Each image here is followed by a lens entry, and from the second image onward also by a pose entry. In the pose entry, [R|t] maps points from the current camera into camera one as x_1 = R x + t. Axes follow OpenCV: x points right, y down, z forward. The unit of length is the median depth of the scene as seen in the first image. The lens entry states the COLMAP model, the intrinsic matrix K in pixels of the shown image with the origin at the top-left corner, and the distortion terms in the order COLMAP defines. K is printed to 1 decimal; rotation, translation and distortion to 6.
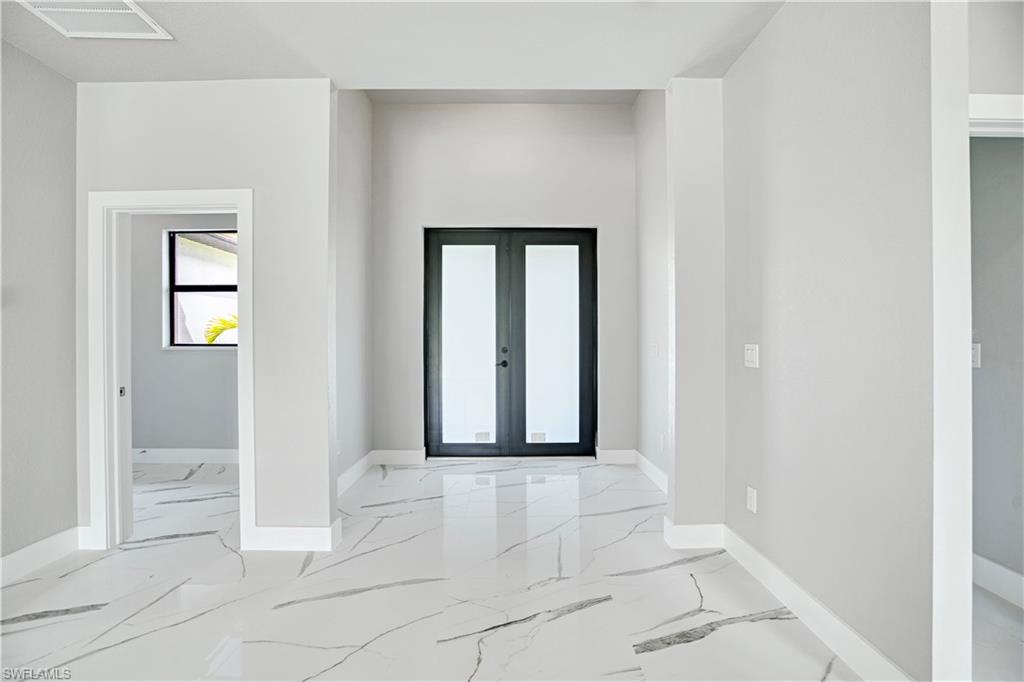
lens RADIAL K [[443.6, 0, 508.8], [0, 443.6, 340.9], [0, 0, 1]] dist [-0.014162, 0.000928]
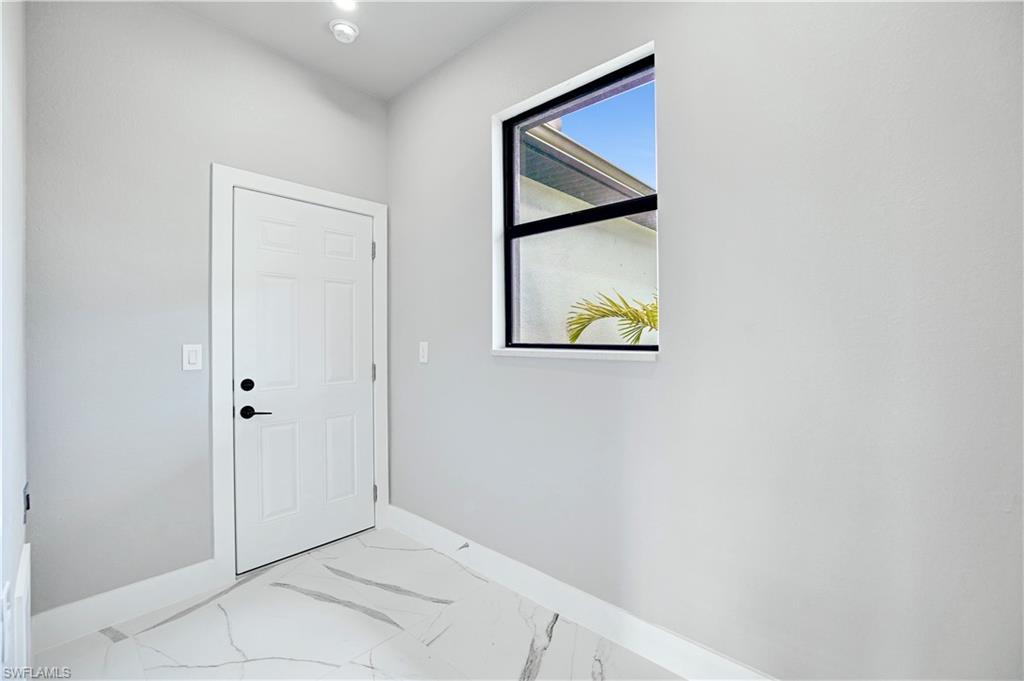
lens RADIAL K [[443.6, 0, 514.7], [0, 443.6, 341.5], [0, 0, 1]] dist [-0.014162, 0.000928]
pose [[0.749066, 0.001187, -0.662494, -0.421521], [-0.000799, 0.999999, 0.000888, 0.004470], [0.662495, -0.000136, 0.749067, 0.620007]]
